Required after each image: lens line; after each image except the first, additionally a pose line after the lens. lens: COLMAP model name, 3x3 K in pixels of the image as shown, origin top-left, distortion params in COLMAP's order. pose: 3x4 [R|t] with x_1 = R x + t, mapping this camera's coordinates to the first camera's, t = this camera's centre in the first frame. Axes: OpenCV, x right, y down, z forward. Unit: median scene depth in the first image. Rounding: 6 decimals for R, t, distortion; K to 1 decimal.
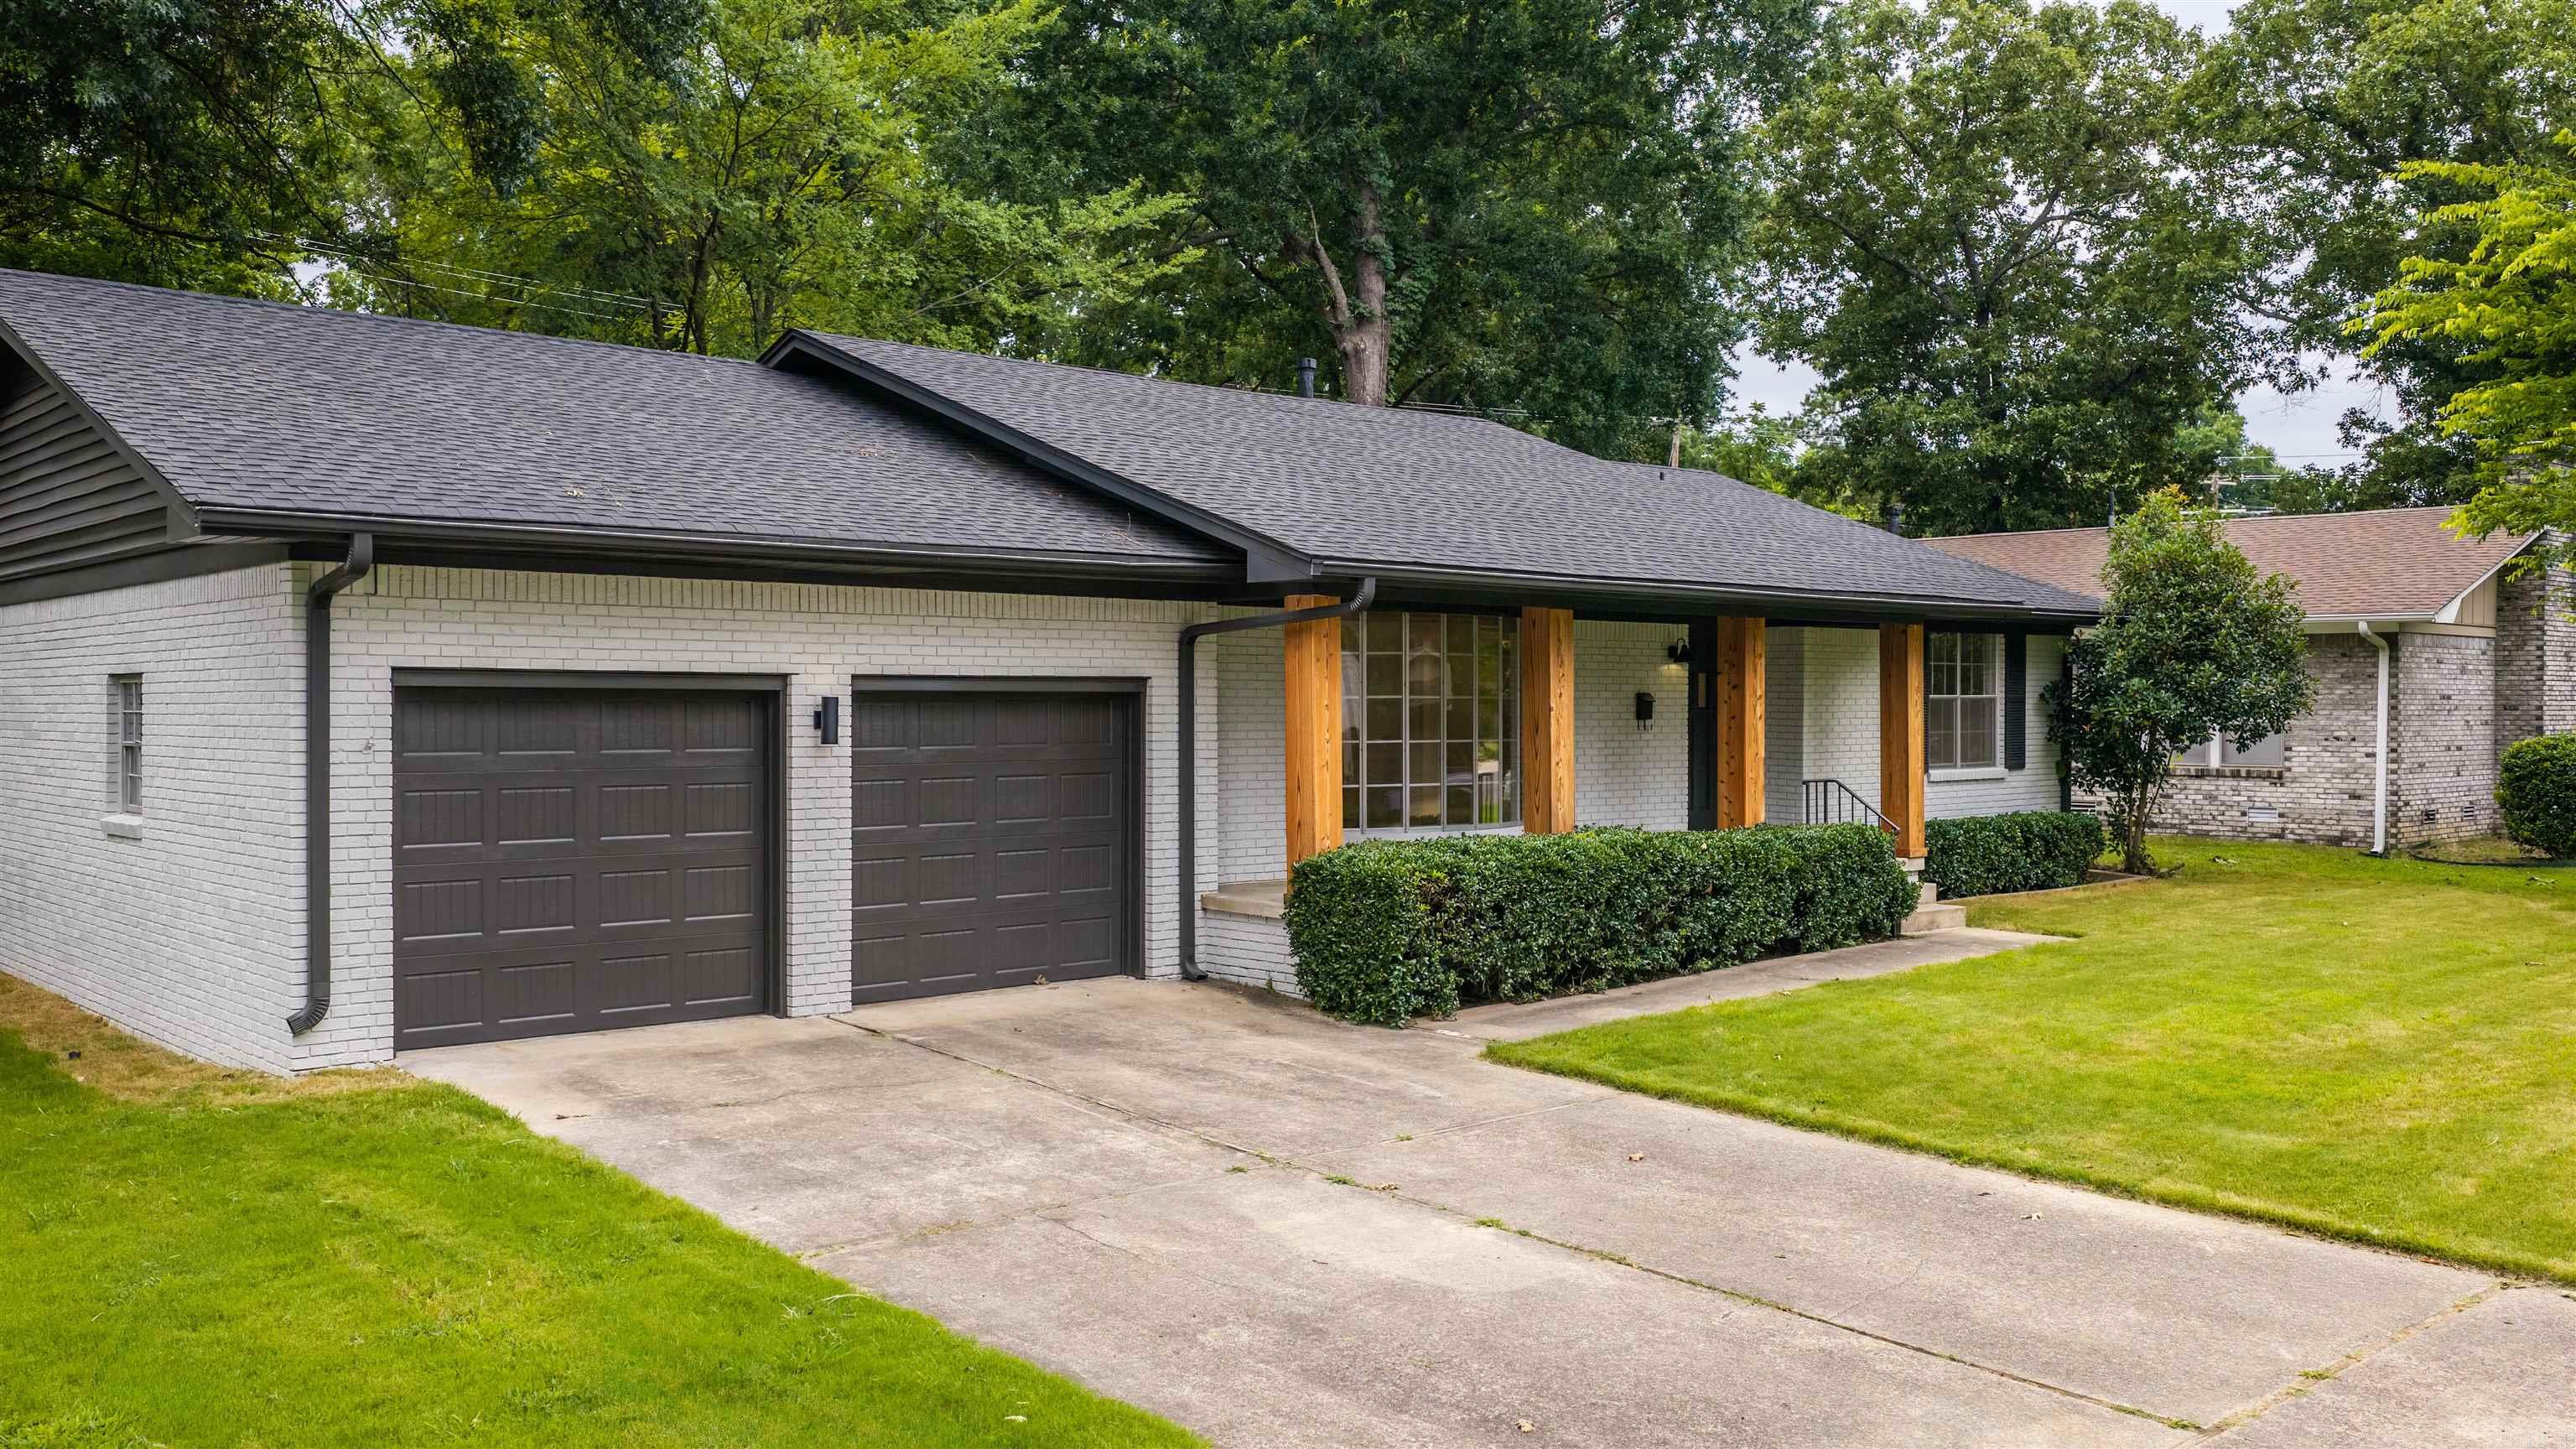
lens RADIAL K [[2166.7, 0, 1288.0], [0, 2166.7, 724.5], [0, 0, 1]] dist [0.028945, -0.000337]
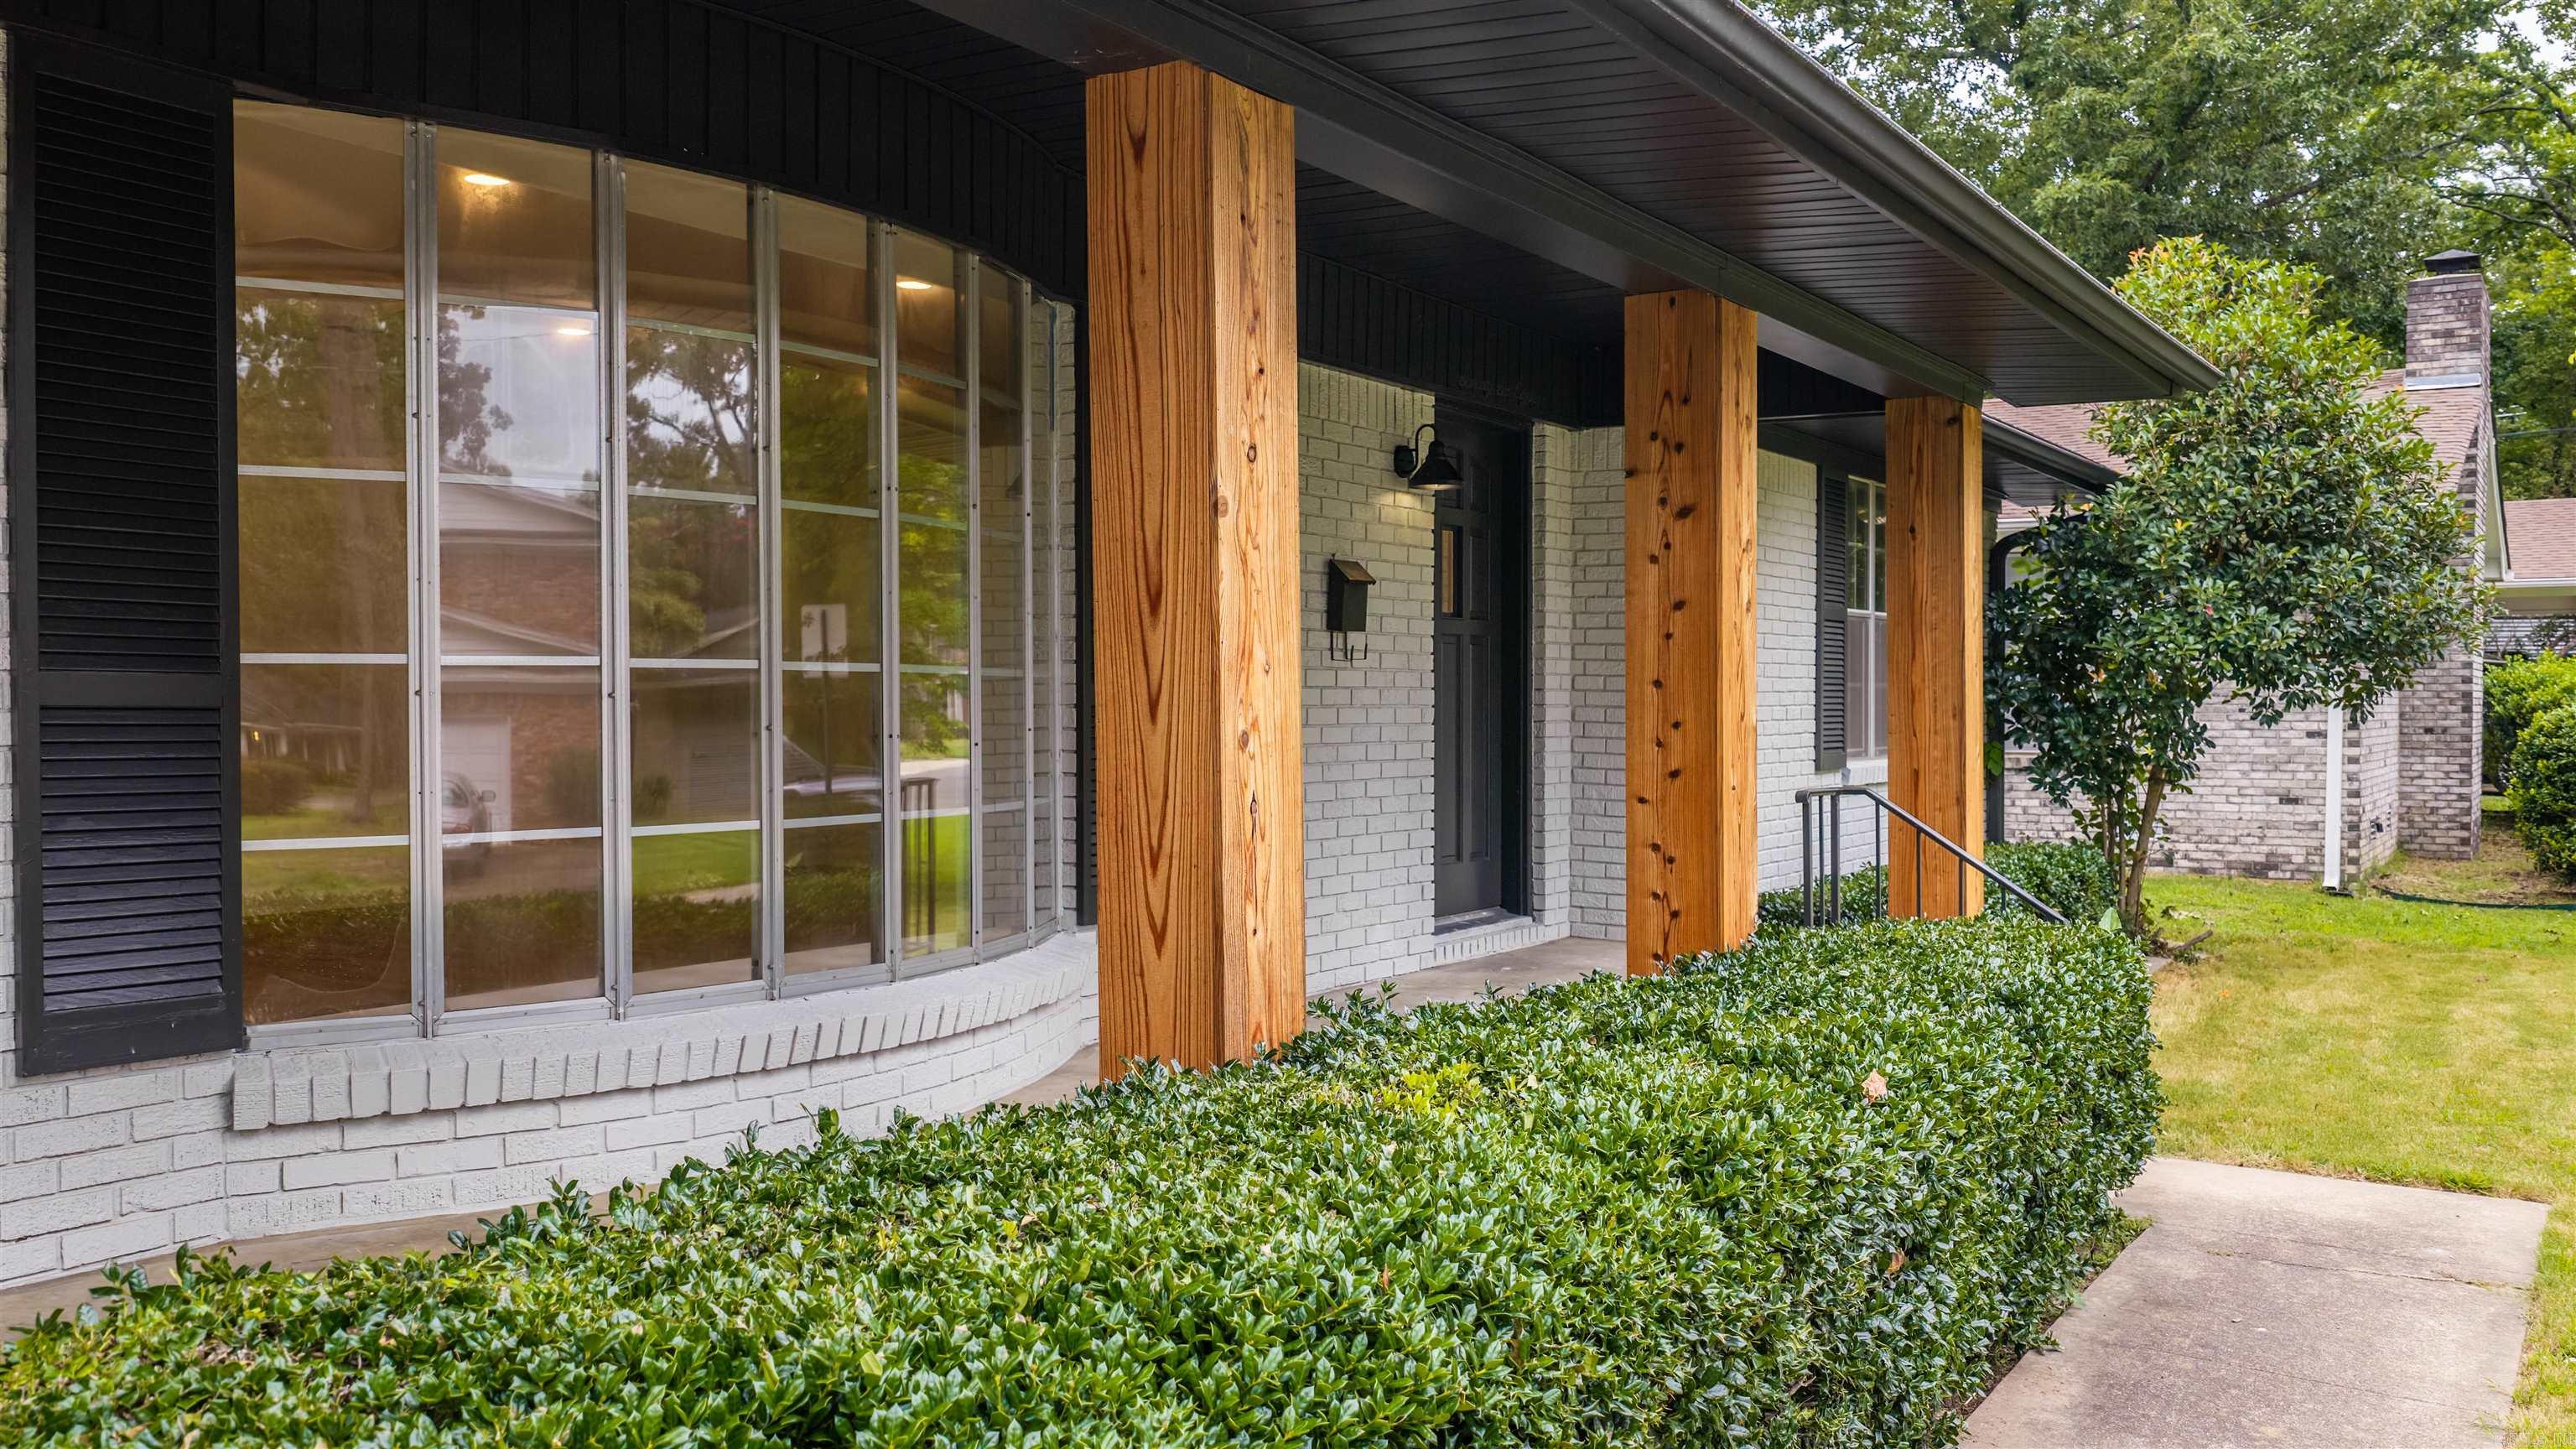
lens RADIAL K [[2166.7, 0, 1288.0], [0, 2166.7, 724.5], [0, 0, 1]] dist [0.028945, -0.000337]
pose [[0.963393, -0.005278, 0.268041, 0.054897], [0.005765, 0.999983, -0.001028, 0.014024], [-0.268031, 0.002536, 0.963407, 0.643970]]
